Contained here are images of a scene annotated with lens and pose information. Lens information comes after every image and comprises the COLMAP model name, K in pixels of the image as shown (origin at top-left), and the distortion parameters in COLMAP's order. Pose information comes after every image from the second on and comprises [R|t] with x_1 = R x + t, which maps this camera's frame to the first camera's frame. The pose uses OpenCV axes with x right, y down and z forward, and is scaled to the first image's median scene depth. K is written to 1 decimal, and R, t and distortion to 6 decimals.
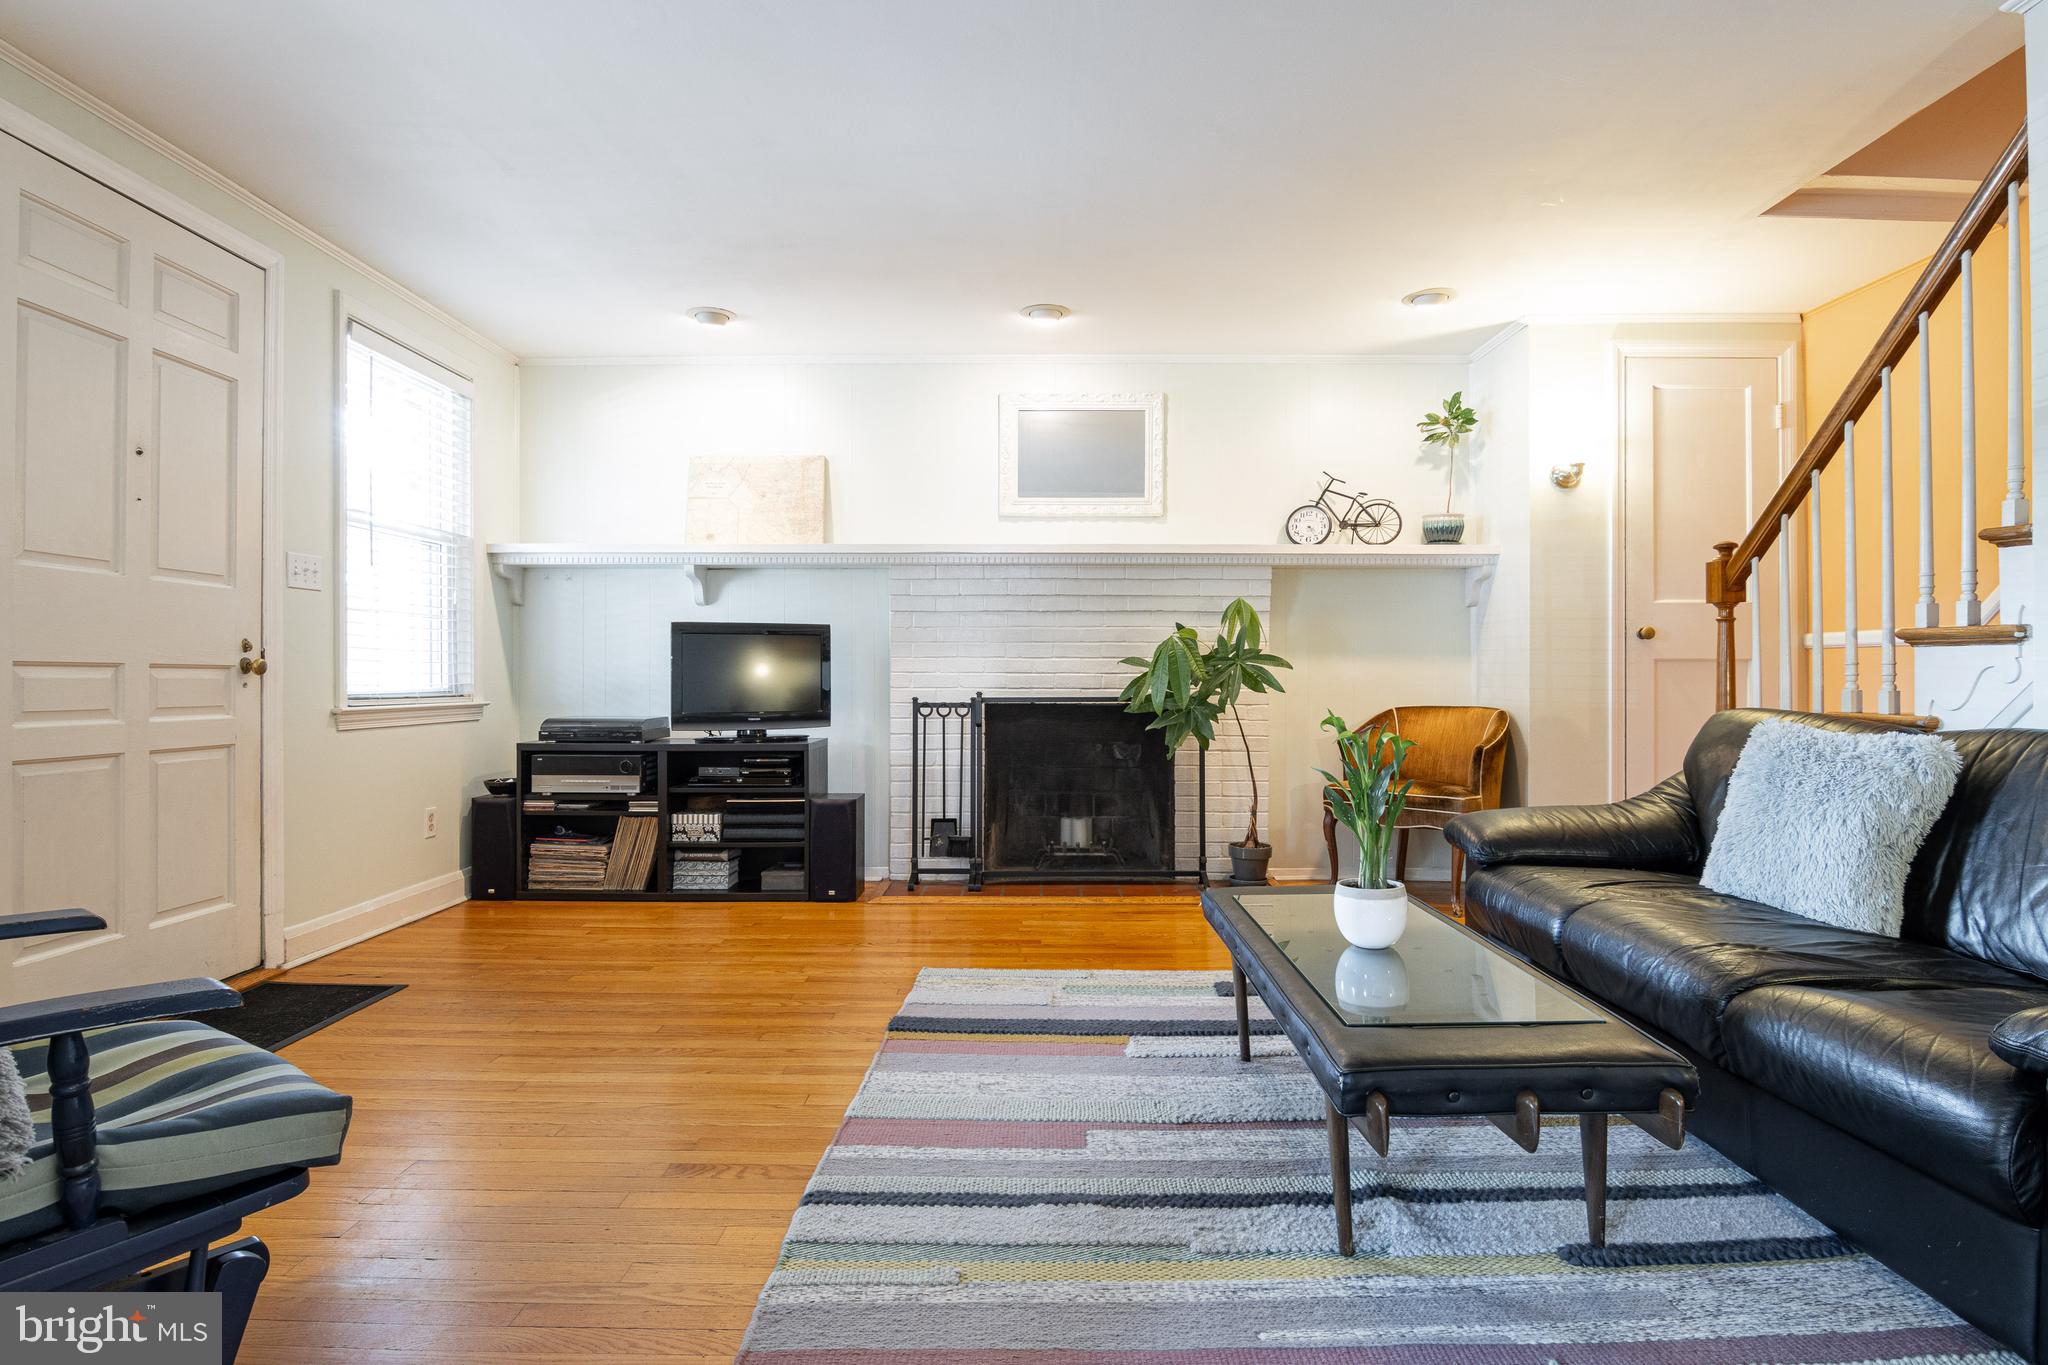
lens RADIAL K [[1052.5, 0, 1027.9], [0, 1052.5, 683.7], [0, 0, 1]] dist [0.002071, -0.012639]
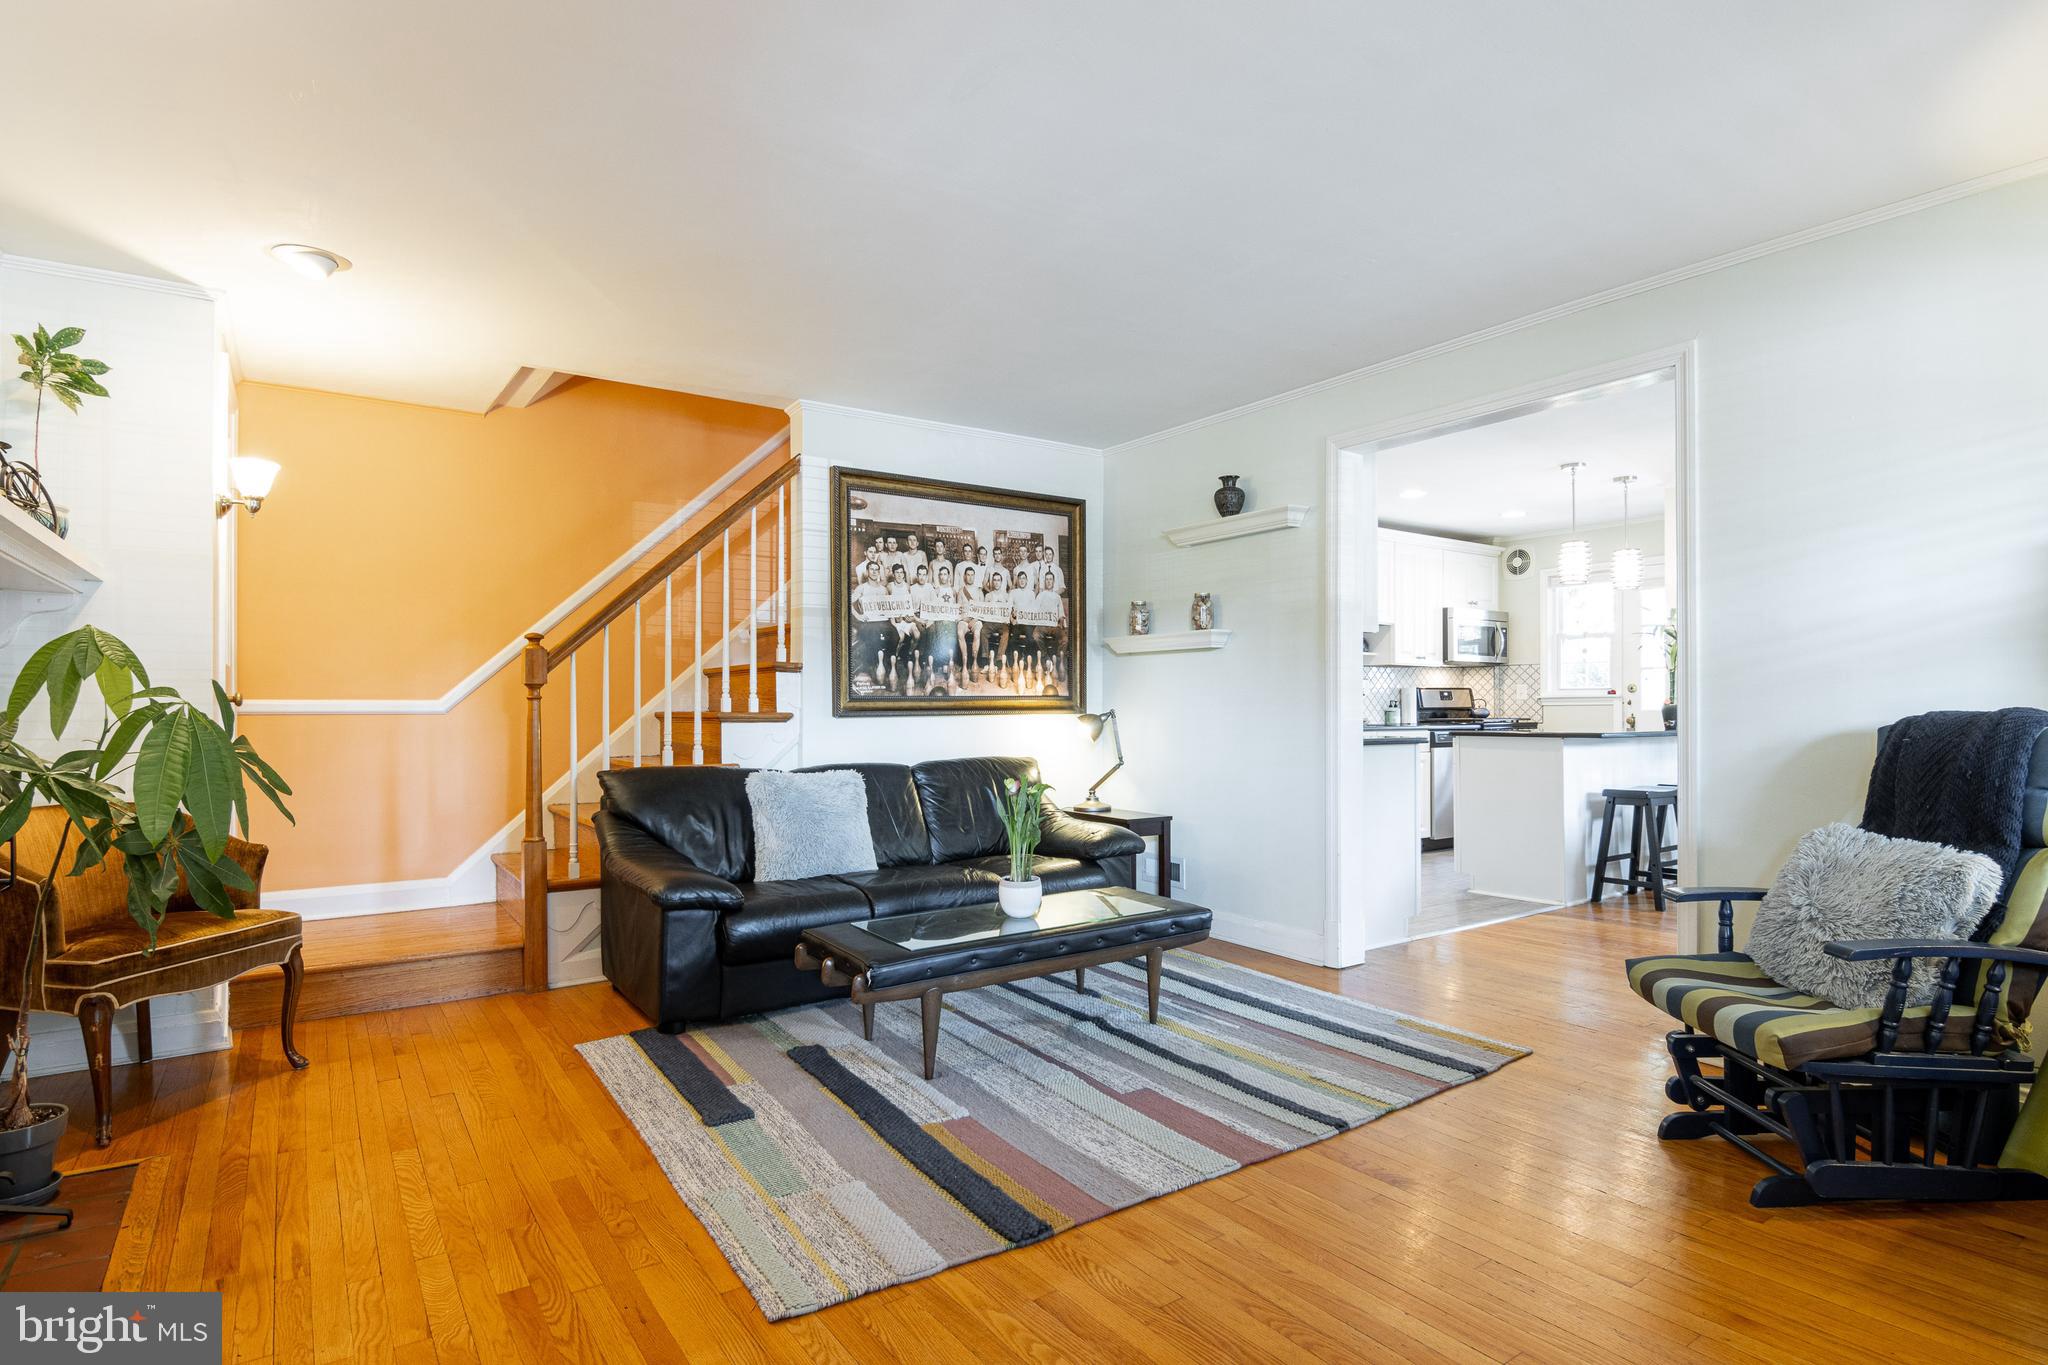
lens RADIAL K [[1052.5, 0, 1029.3], [0, 1052.5, 688.0], [0, 0, 1]] dist [0.002071, -0.012639]
pose [[-0.584232, 0.009748, 0.811528, -0.479342], [0.006562, 0.999952, -0.007288, -0.043889], [-0.811560, 0.001067, -0.584268, 0.922094]]
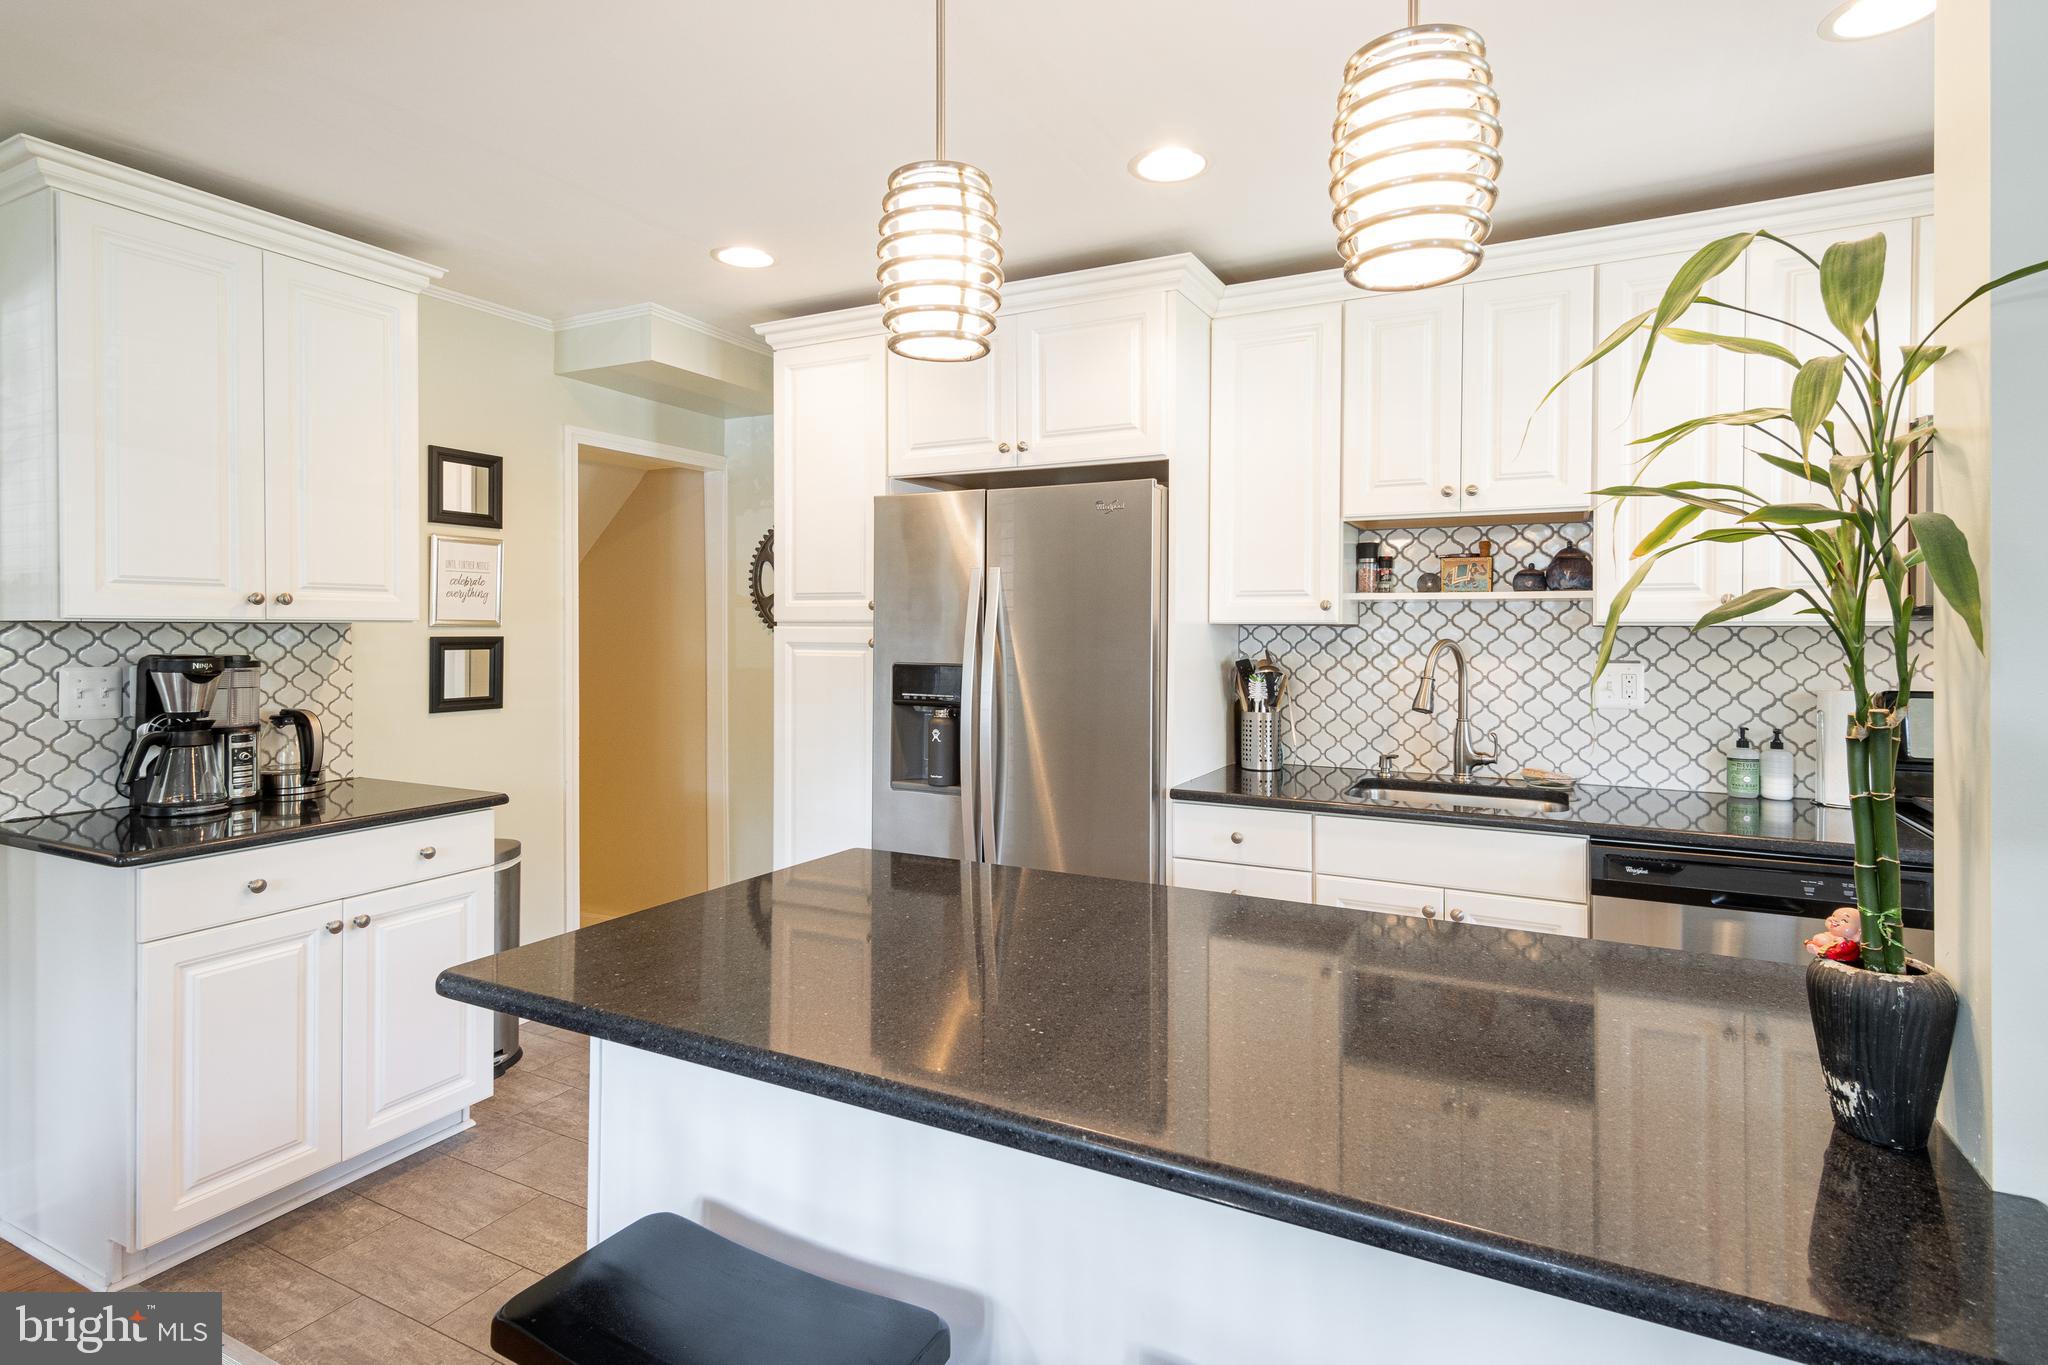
lens RADIAL K [[1024.9, 0, 1048.9], [0, 1024.9, 632.8], [0, 0, 1]] dist [0.026809, -0.008522]
pose [[0.444499, -0.007837, 0.895745, -0.066621], [0.010450, 0.999939, 0.003563, -0.095242], [-0.895718, 0.007777, 0.444554, -0.635333]]
